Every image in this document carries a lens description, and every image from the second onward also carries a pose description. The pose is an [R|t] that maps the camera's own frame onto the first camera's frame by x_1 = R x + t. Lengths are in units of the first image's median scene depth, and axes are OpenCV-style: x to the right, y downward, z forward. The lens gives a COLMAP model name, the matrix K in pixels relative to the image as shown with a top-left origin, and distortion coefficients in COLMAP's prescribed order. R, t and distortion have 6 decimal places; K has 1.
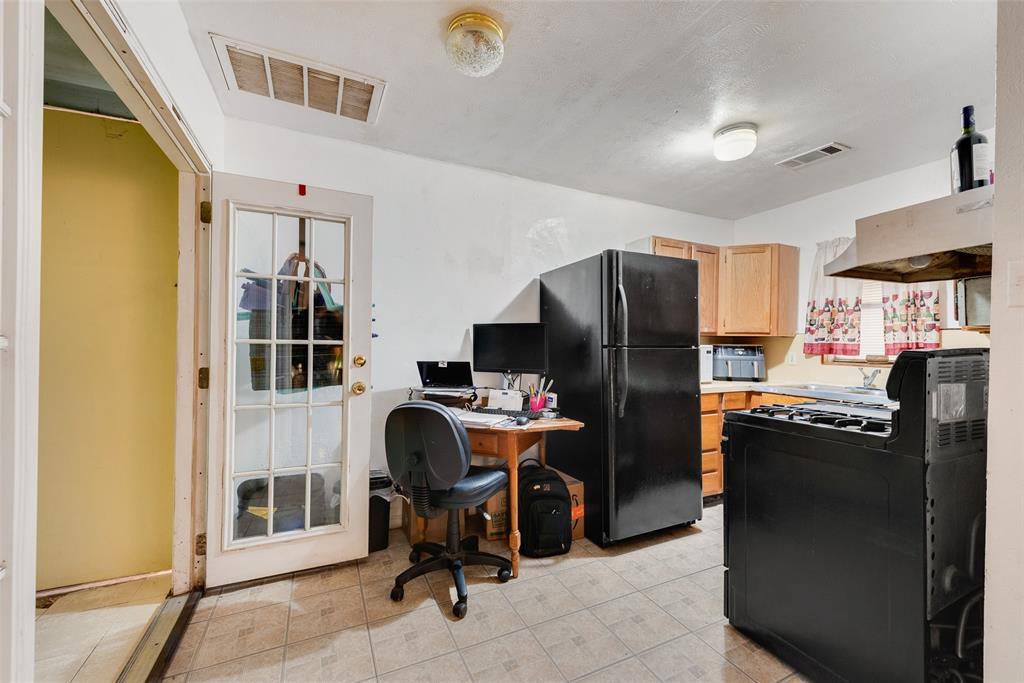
lens RADIAL K [[401.8, 0, 509.5], [0, 401.8, 343.1], [0, 0, 1]] dist [0.013108, 0.000000]
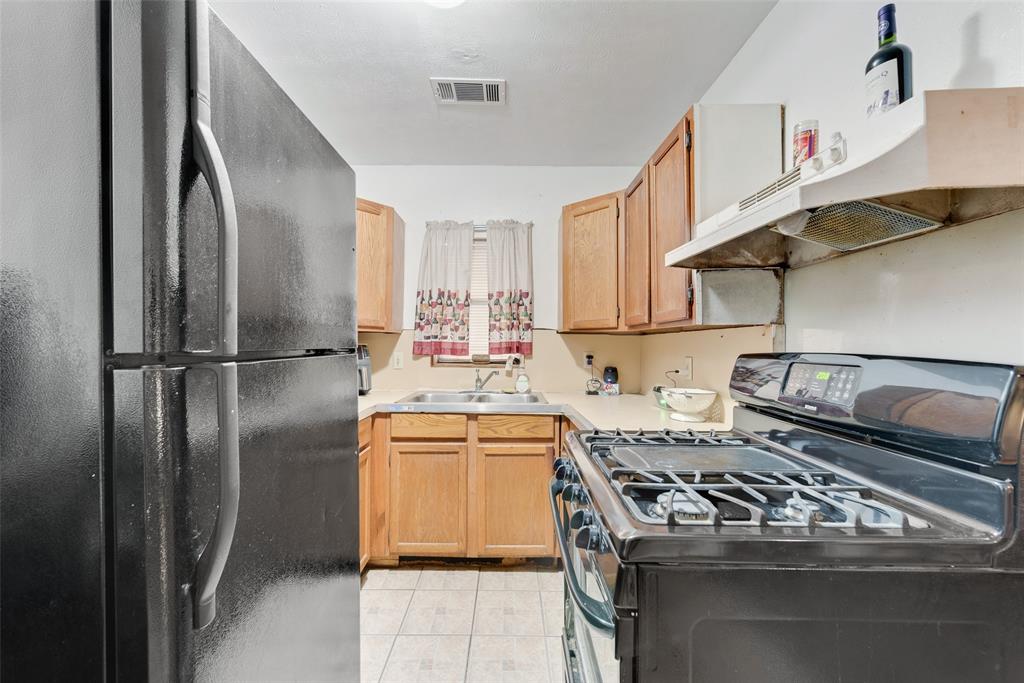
lens RADIAL K [[401.8, 0, 513.1], [0, 401.8, 343.0], [0, 0, 1]] dist [0.013108, 0.000000]
pose [[0.424737, -0.003272, 0.905311, 0.090699], [-0.006447, 0.999957, 0.006639, -0.003516], [-0.905294, -0.008657, 0.424697, 0.521600]]
